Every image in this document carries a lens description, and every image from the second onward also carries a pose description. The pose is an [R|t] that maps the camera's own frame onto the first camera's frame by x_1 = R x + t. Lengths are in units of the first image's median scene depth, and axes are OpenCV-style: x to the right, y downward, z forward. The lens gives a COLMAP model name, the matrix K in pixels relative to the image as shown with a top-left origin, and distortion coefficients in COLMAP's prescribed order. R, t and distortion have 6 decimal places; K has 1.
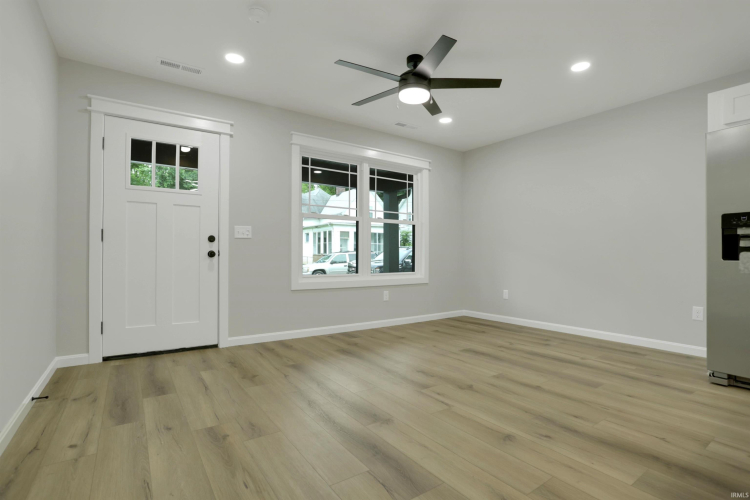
lens RADIAL K [[362.1, 0, 376.8], [0, 362.1, 253.4], [0, 0, 1]] dist [-0.071733, 0.029324]
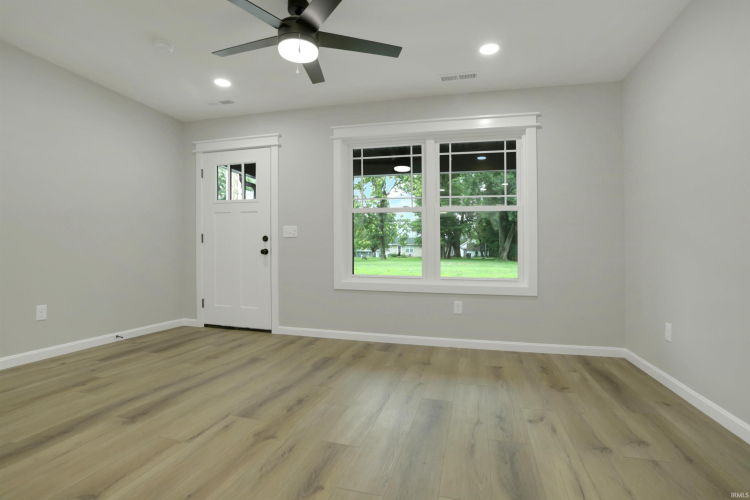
lens RADIAL K [[368.4, 0, 377.2], [0, 368.4, 252.6], [0, 0, 1]] dist [-0.065581, 0.023778]
pose [[0.644146, 0.003516, -0.764895, 0.821833], [-0.005365, 0.999986, 0.000079, 0.003690], [0.764884, 0.004053, 0.644156, 0.608437]]
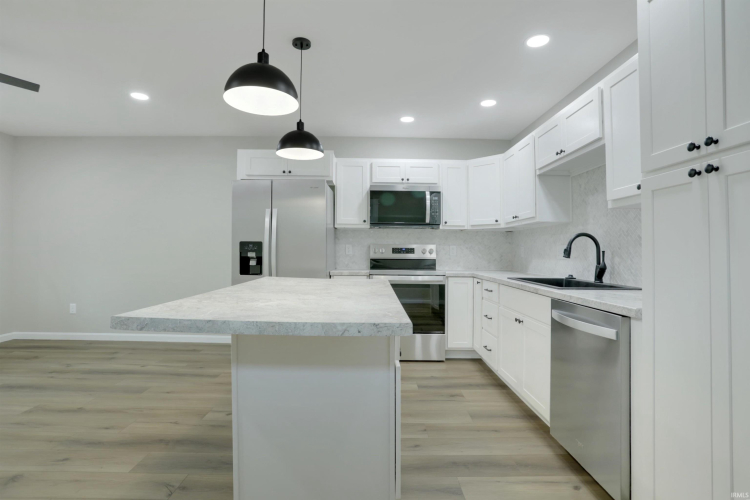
lens RADIAL K [[368.4, 0, 377.2], [0, 368.4, 252.6], [0, 0, 1]] dist [-0.065581, 0.023778]
pose [[0.560395, -0.002010, 0.828223, 0.083463], [-0.012304, 0.999866, 0.010753, -0.078144], [-0.828134, -0.016216, 0.560295, -0.226484]]
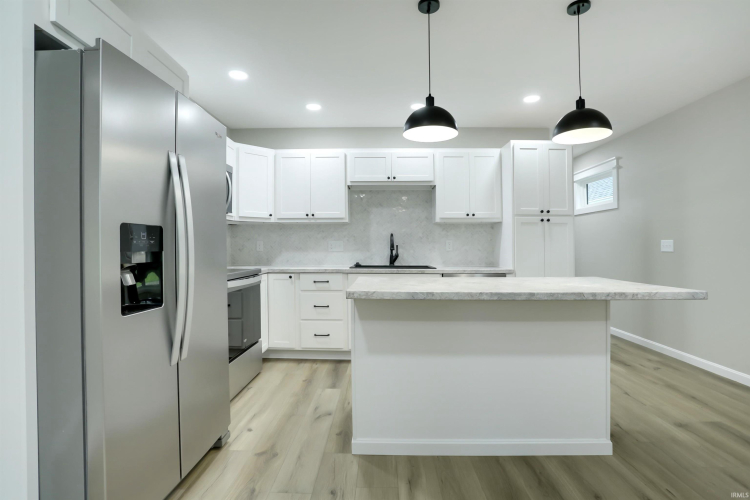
lens RADIAL K [[370.4, 0, 376.4], [0, 370.4, 246.7], [0, 0, 1]] dist [-0.082747, 0.037140]
pose [[-0.807988, -0.004914, 0.589178, 0.334962], [-0.008749, 0.999955, -0.003657, -0.068046], [-0.589133, -0.008109, -0.807995, 1.020688]]
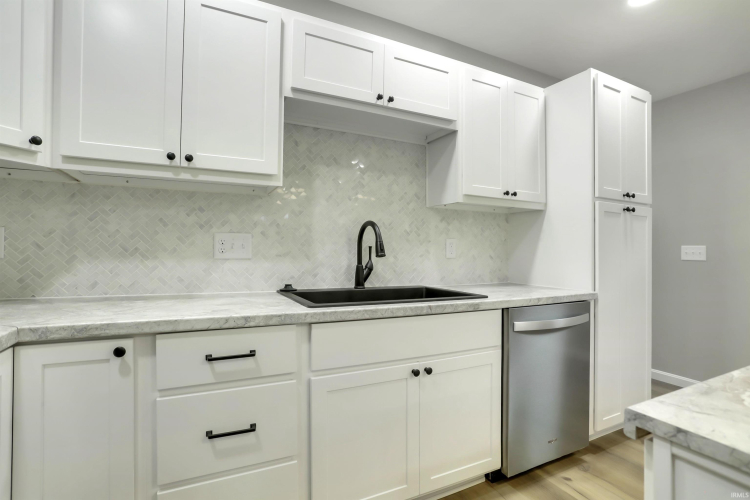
lens RADIAL K [[364.2, 0, 372.5], [0, 364.2, 245.0], [0, 0, 1]] dist [-0.051040, 0.016155]
pose [[-0.988150, -0.019042, 0.152303, 1.010184], [-0.021761, 0.999632, -0.016206, -0.071323], [-0.151939, -0.019328, -0.988201, 0.489537]]
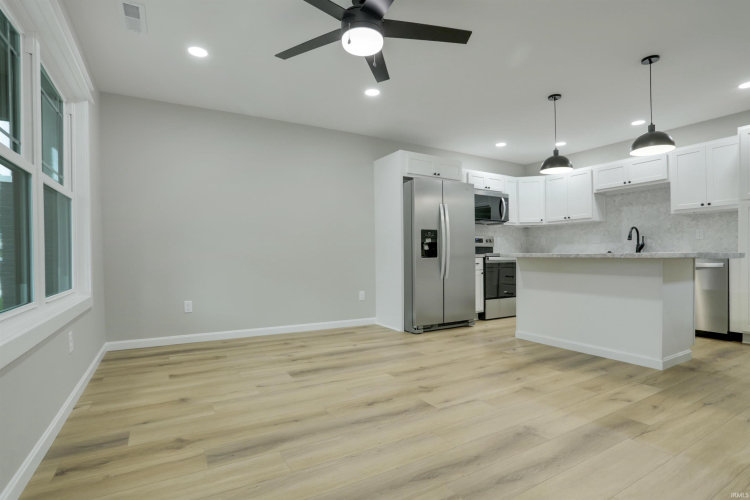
lens RADIAL K [[369.2, 0, 373.2], [0, 369.2, 262.0], [0, 0, 1]] dist [-0.072145, 0.029157]
pose [[0.091205, -0.021851, 0.995592, -0.656821], [0.001952, 0.999761, 0.021764, 0.001567], [-0.995830, -0.000042, 0.091226, 0.909801]]
